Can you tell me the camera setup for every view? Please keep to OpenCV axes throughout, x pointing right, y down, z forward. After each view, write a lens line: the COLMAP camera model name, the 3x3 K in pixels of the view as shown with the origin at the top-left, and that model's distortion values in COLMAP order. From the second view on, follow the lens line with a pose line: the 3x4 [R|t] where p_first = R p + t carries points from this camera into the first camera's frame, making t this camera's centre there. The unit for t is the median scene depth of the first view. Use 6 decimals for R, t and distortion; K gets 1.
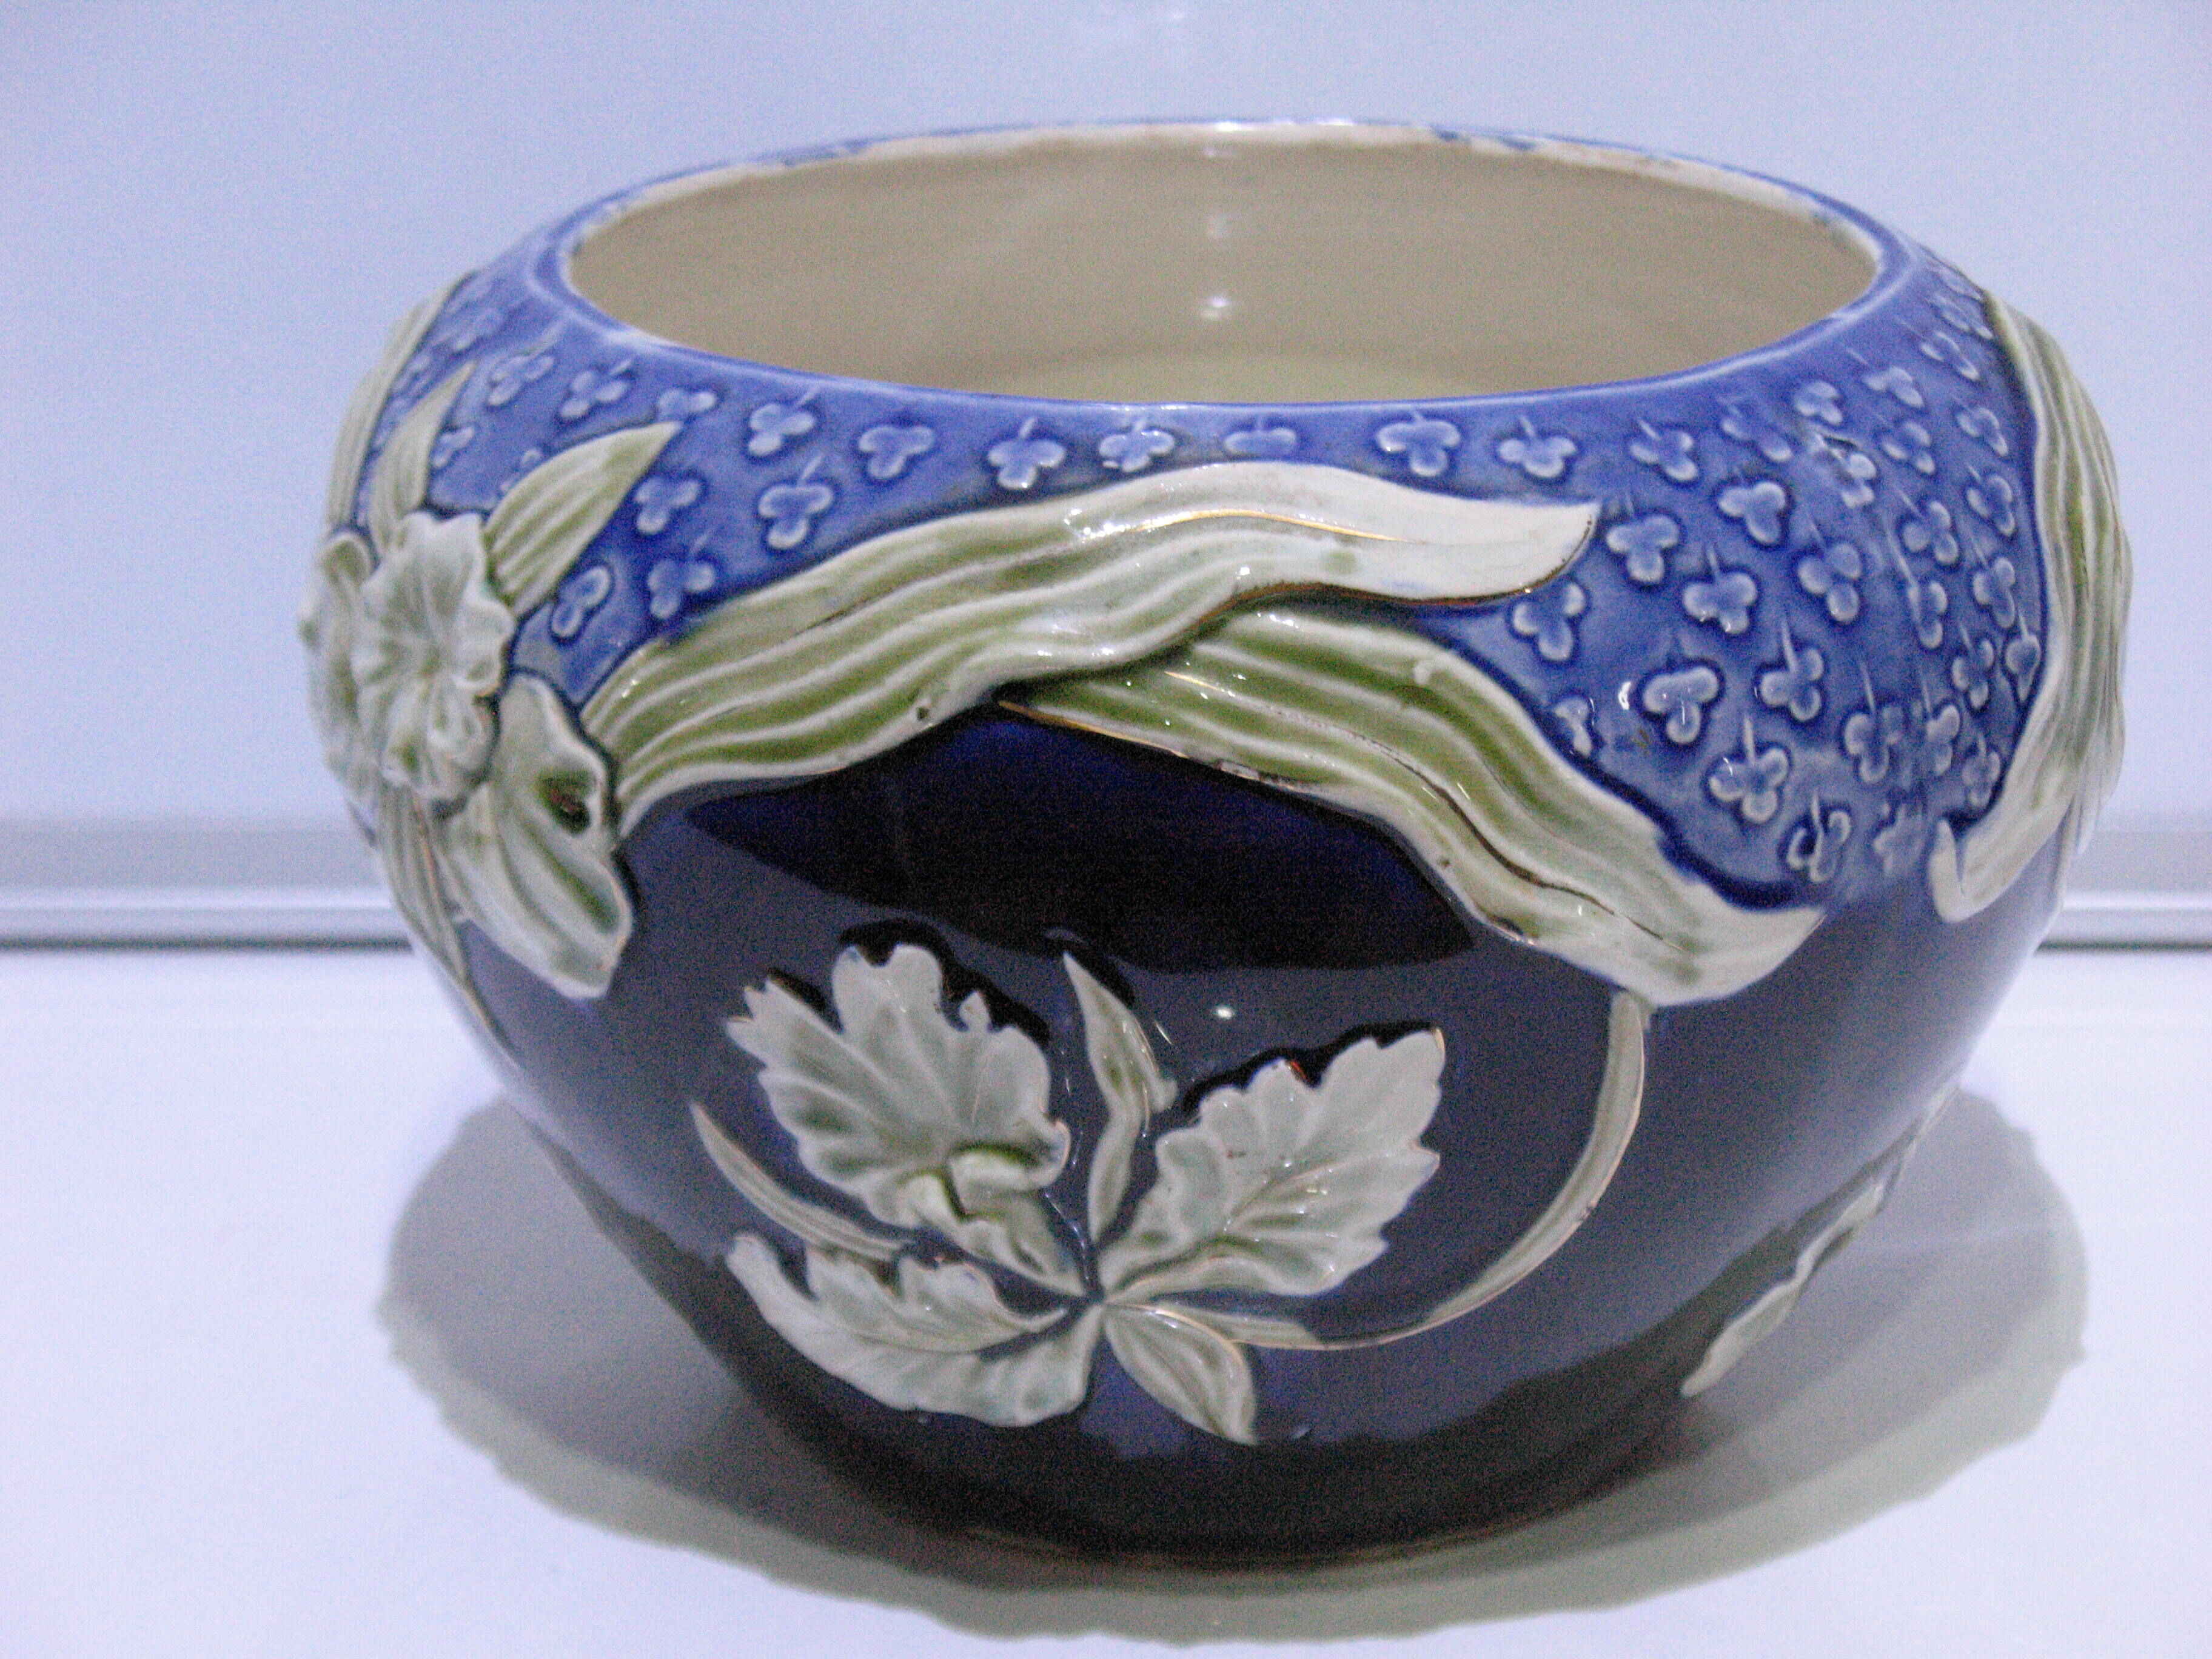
lens RADIAL K [[5174.6, 0, 1106.0], [0, 5174.6, 829.5], [0, 0, 1]] dist [0.031611, 0.154803]
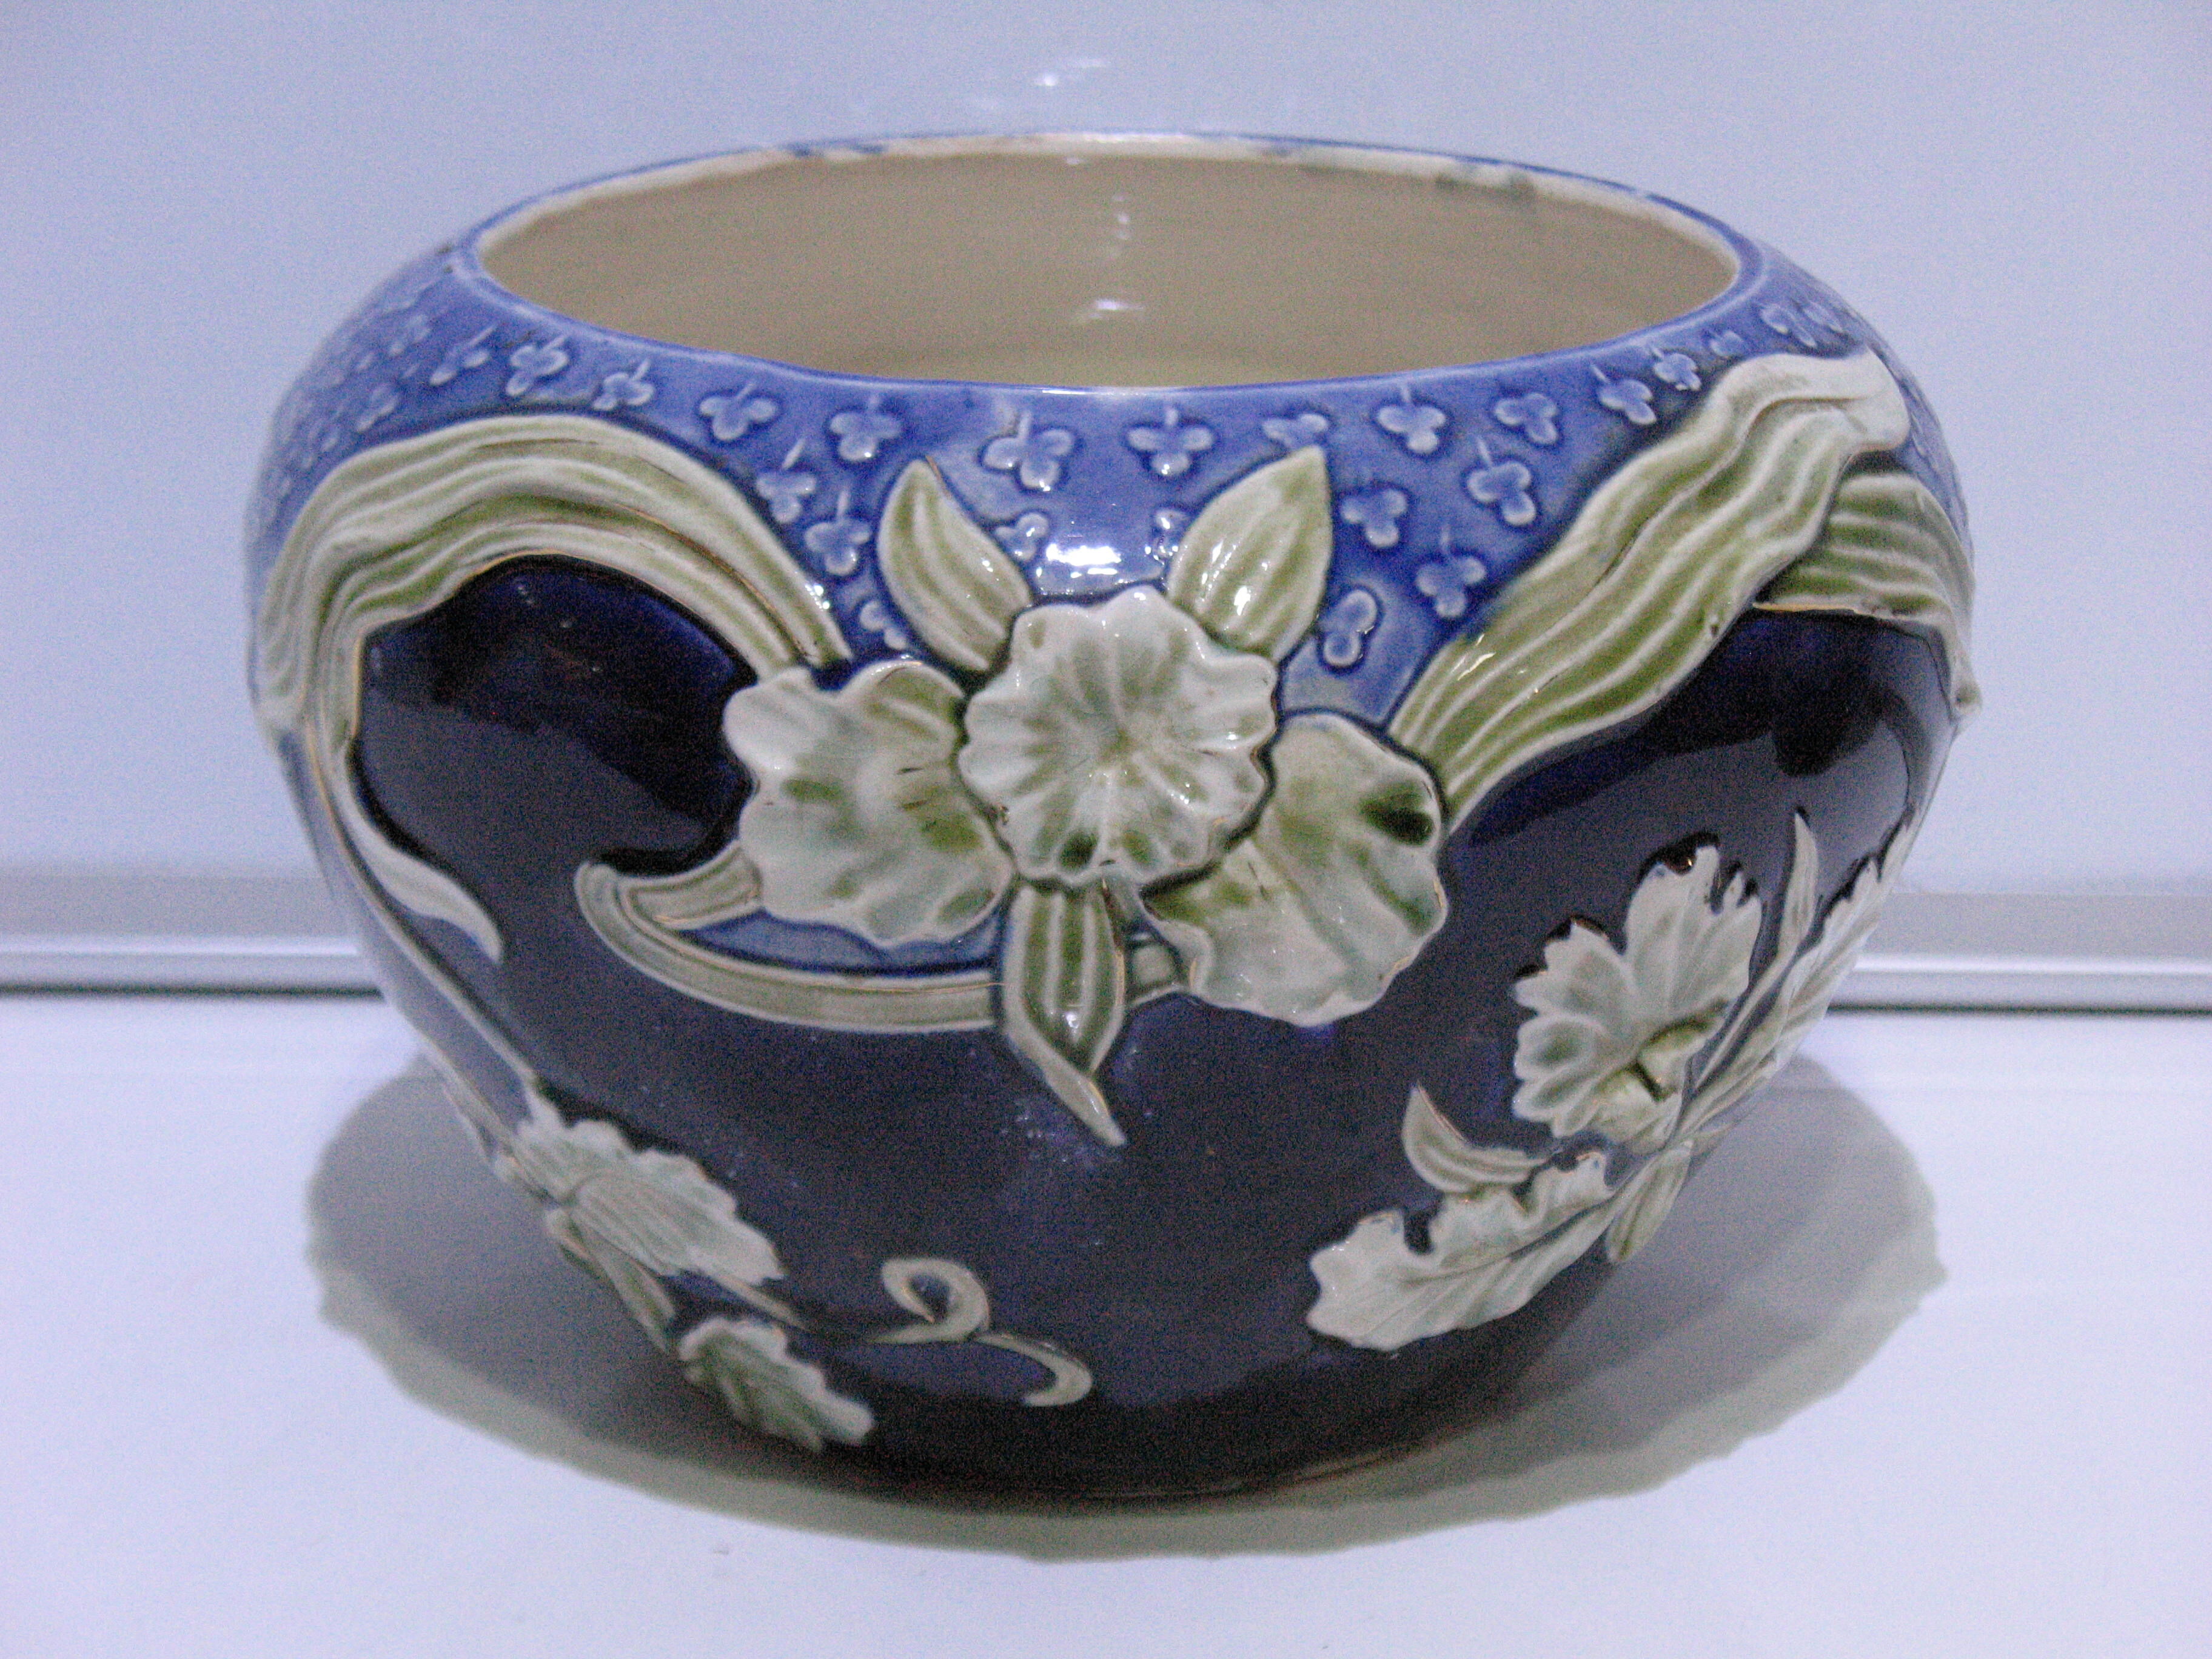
lens RADIAL K [[5174.6, 0, 1106.0], [0, 5174.6, 829.5], [0, 0, 1]] dist [0.031611, 0.154803]
pose [[0.554679, -0.248160, 0.794196, -0.962897], [0.255467, 0.959179, 0.121290, -0.144053], [-0.791876, 0.135614, 0.595434, 0.440777]]
